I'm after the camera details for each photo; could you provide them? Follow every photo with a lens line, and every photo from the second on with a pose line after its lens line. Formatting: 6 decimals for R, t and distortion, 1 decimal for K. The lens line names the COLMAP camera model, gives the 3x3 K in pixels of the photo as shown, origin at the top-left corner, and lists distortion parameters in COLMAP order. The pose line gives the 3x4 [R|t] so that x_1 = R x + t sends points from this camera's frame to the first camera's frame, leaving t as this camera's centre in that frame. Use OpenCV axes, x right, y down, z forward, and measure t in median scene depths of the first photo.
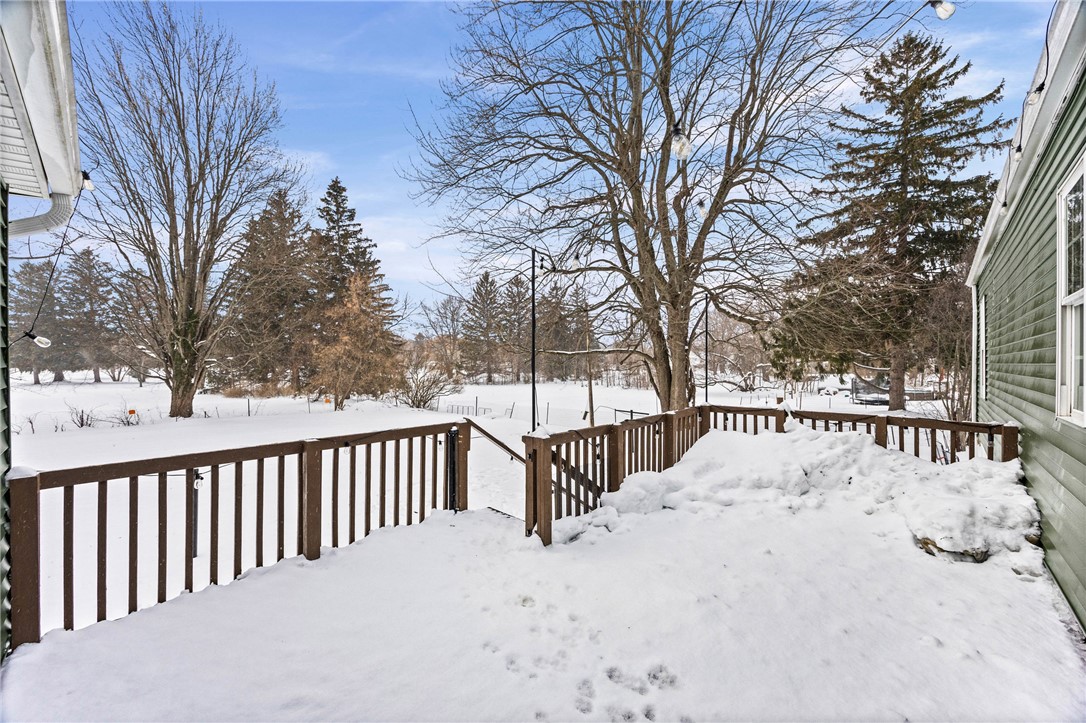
lens RADIAL K [[420.9, 0, 545.0], [0, 420.9, 363.3], [0, 0, 1]] dist [0.000932, 0.000144]
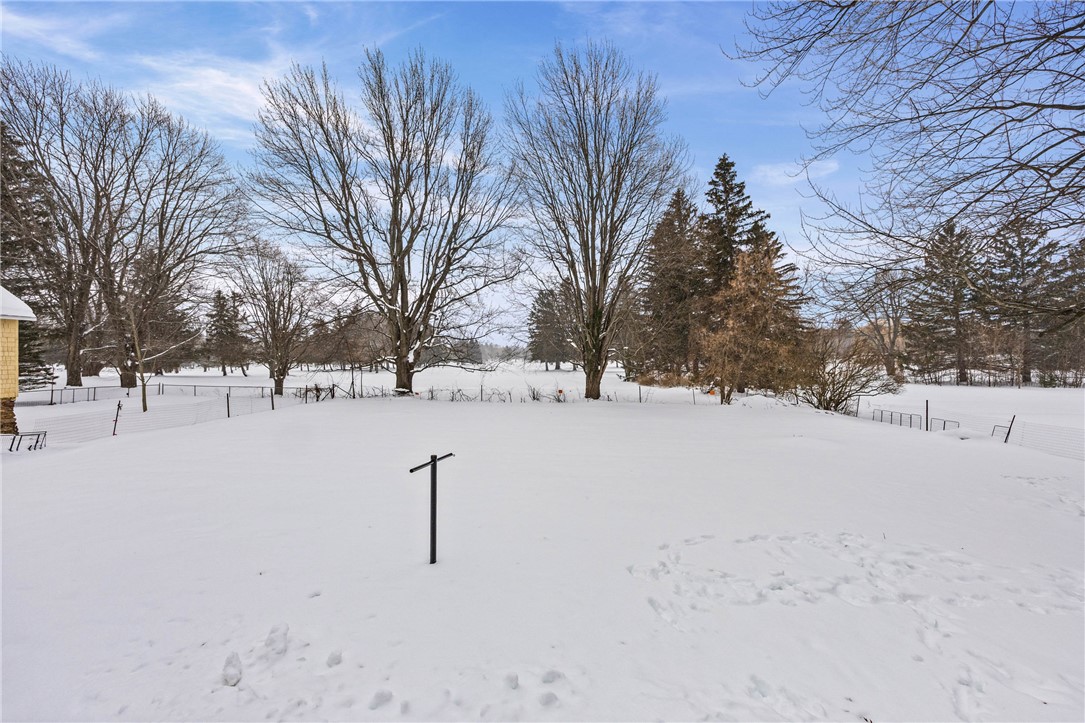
lens RADIAL K [[420.5, 0, 553.2], [0, 420.5, 342.8], [0, 0, 1]] dist [0.000932, 0.000144]
pose [[0.615522, -0.033678, -0.787400, -0.005013], [0.004188, 0.999212, -0.039463, 0.012401], [0.788108, 0.020993, 0.615178, 0.129809]]
